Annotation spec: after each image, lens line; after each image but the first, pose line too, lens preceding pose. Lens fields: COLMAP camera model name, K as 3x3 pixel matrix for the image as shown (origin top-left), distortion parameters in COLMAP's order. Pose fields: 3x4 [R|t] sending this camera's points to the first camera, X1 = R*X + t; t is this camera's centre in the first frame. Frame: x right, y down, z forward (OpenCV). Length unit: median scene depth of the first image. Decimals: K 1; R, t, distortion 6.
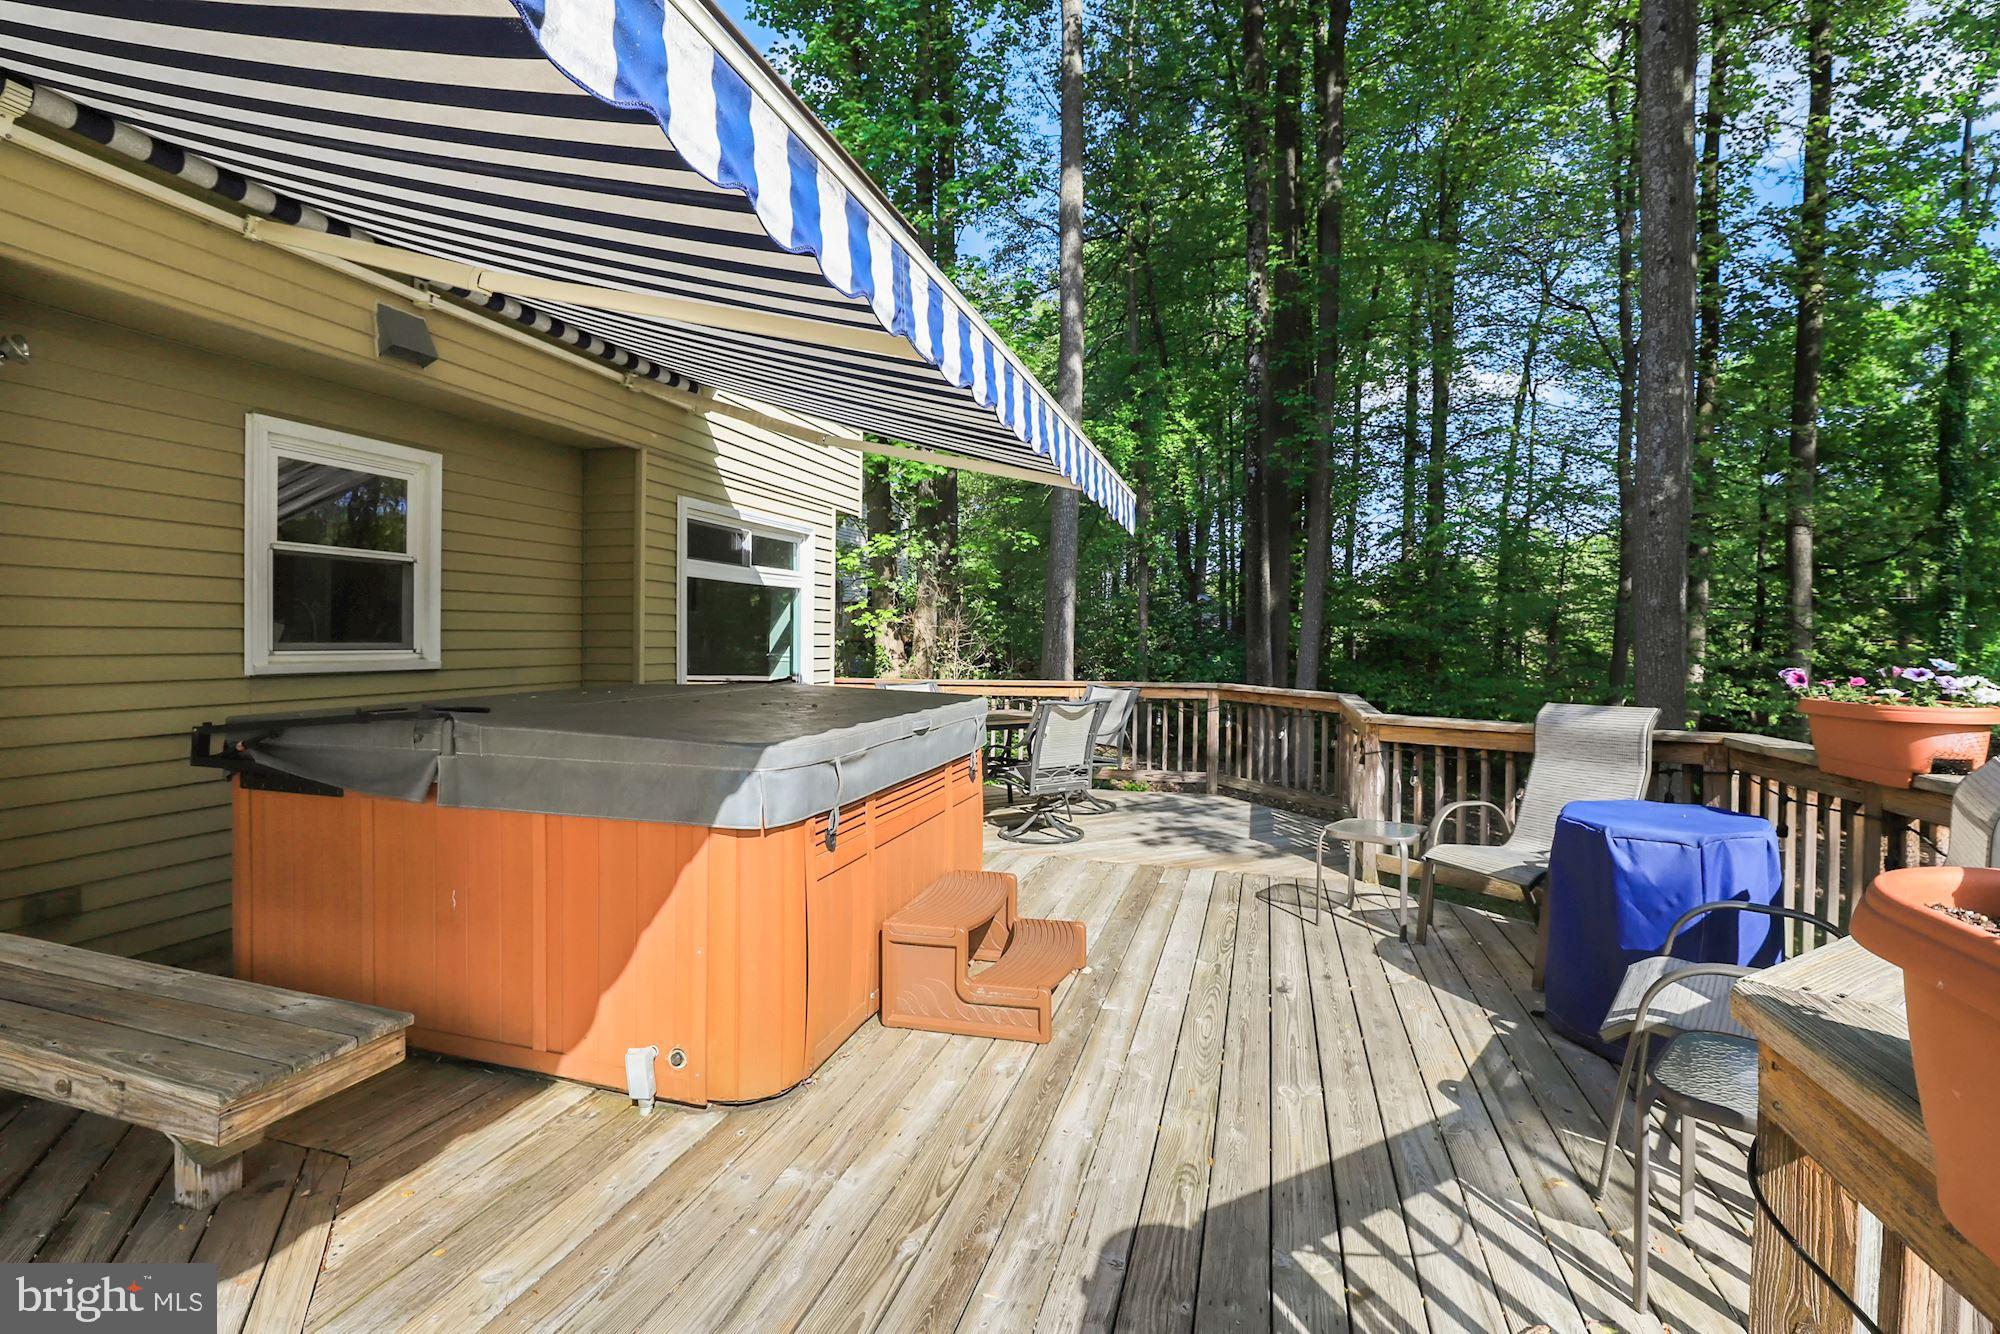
lens RADIAL K [[954.8, 0, 1005.4], [0, 954.8, 637.1], [0, 0, 1]] dist [-0.013312, 0.000481]
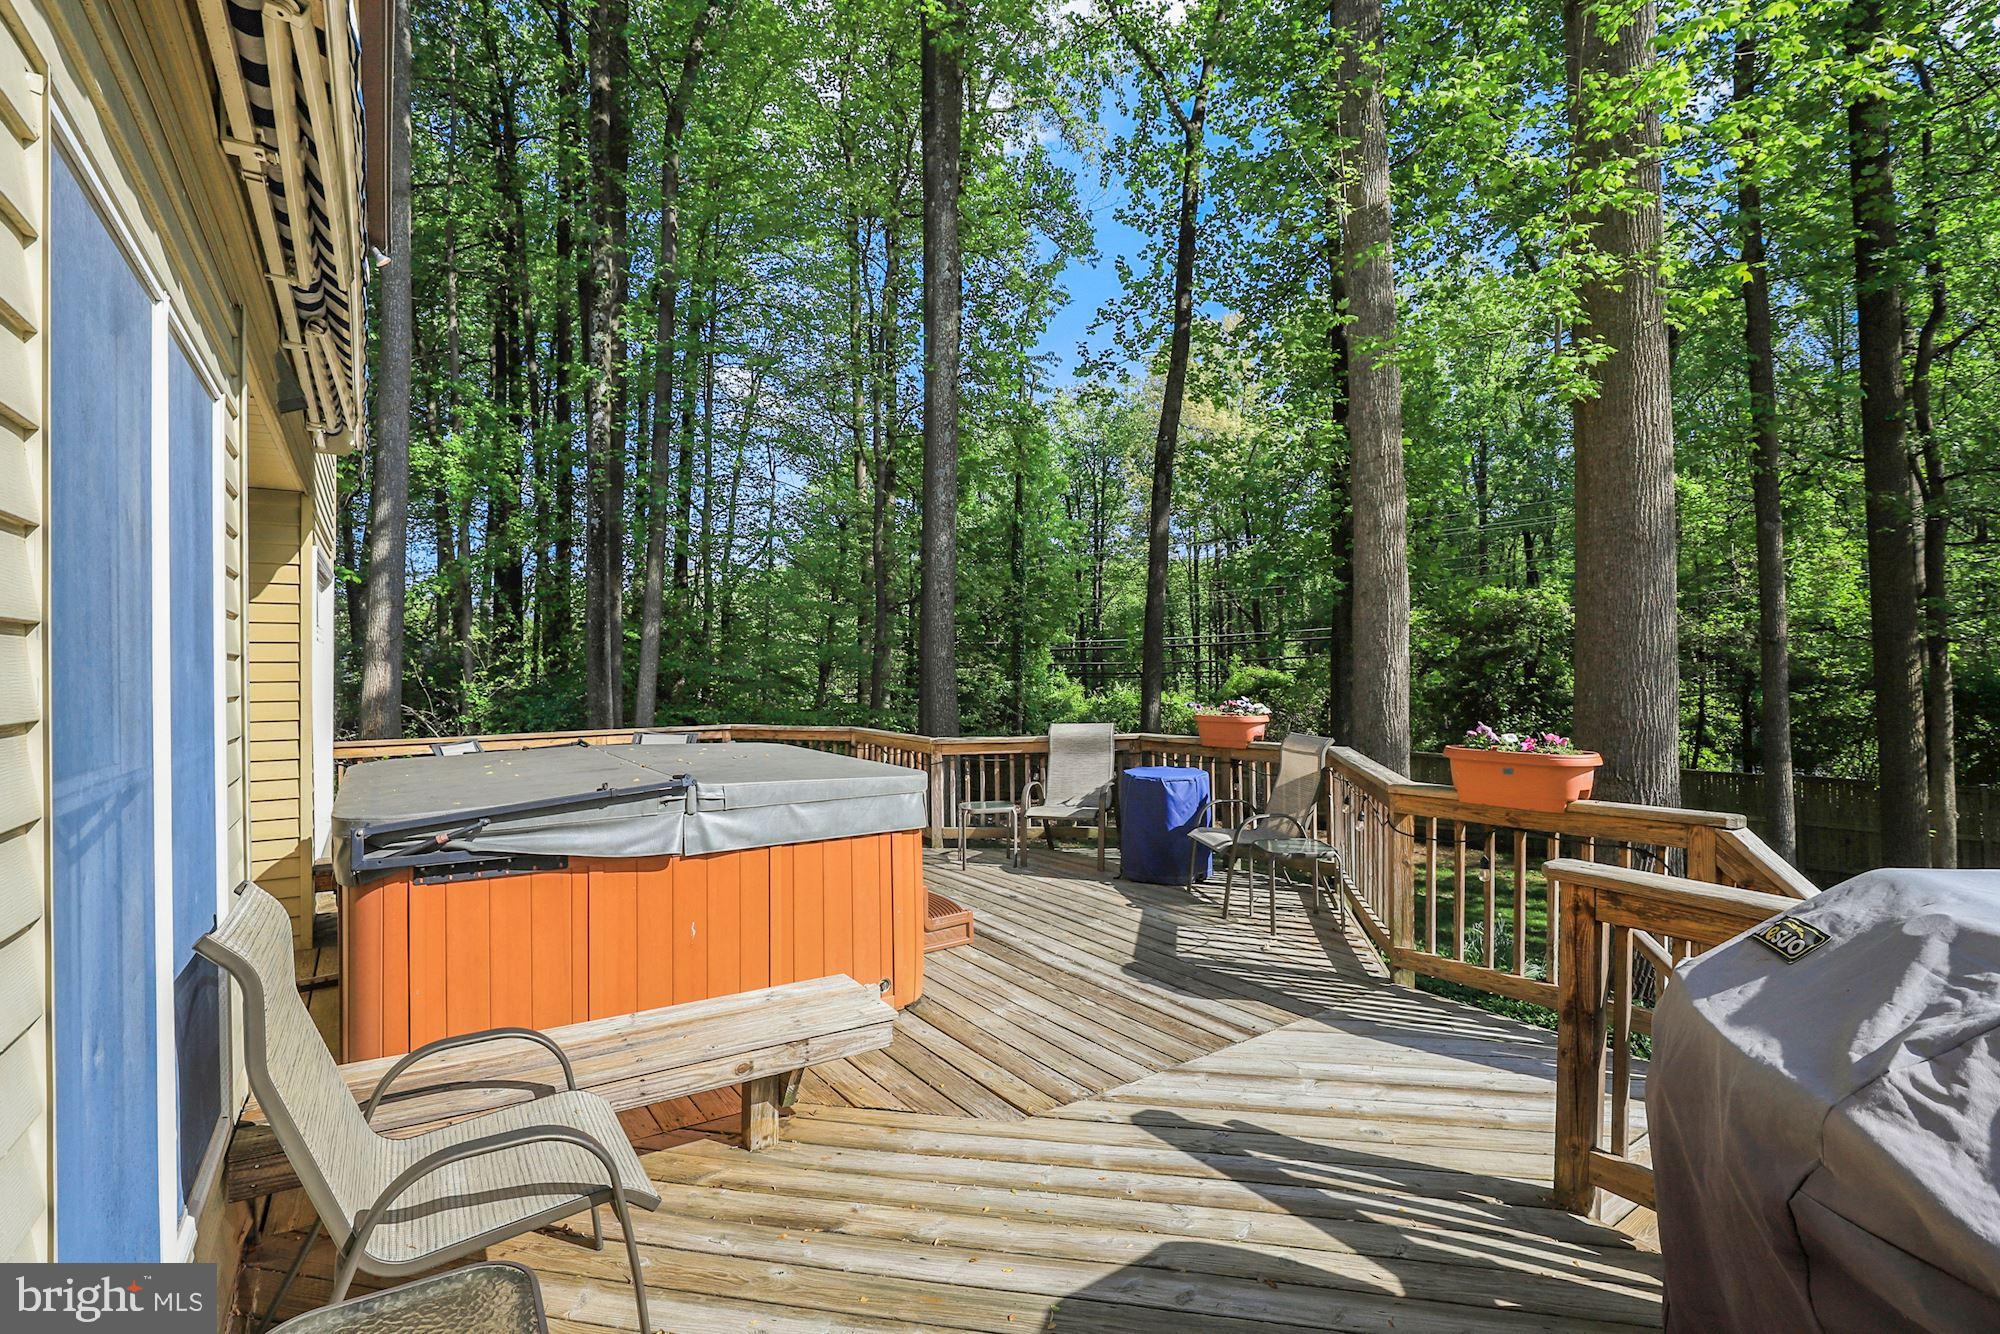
lens RADIAL K [[948.8, 0, 997.6], [0, 948.8, 674.0], [0, 0, 1]] dist [0.000493, 0.000277]
pose [[0.663934, -0.012813, 0.747682, -0.926564], [0.012713, 0.999902, 0.005846, -0.039564], [-0.747683, 0.005624, 0.664031, -0.130920]]
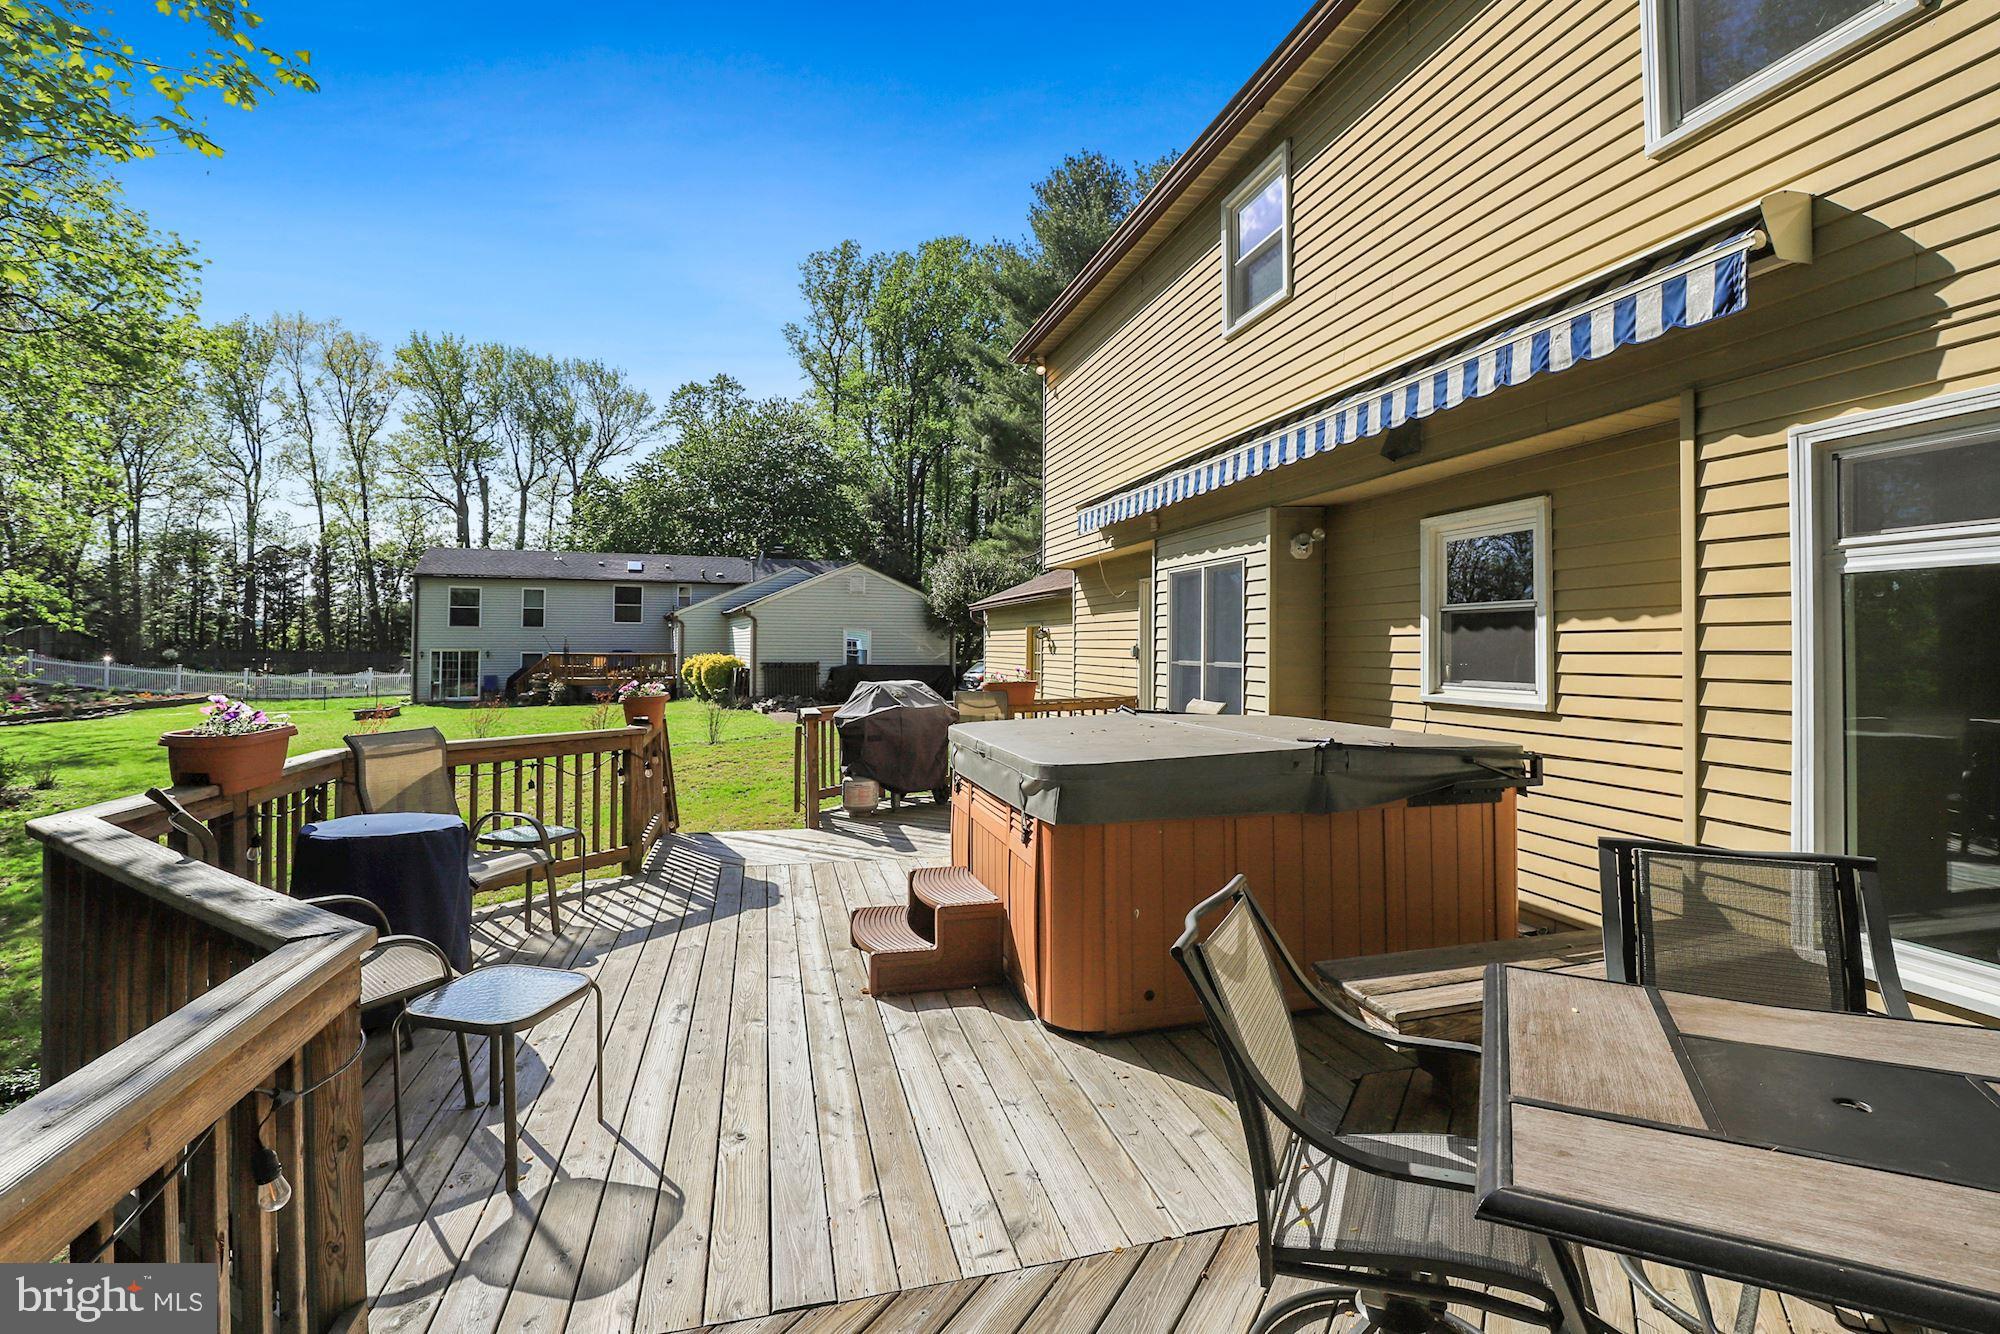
lens RADIAL K [[969.9, 0, 1000.5], [0, 969.9, 599.6], [0, 0, 1]] dist [-0.002088, -0.000212]
pose [[-0.872691, -0.023313, -0.487716, 0.441029], [-0.001625, 0.998993, -0.044845, -0.041012], [0.488270, -0.038343, -0.871850, 1.815951]]
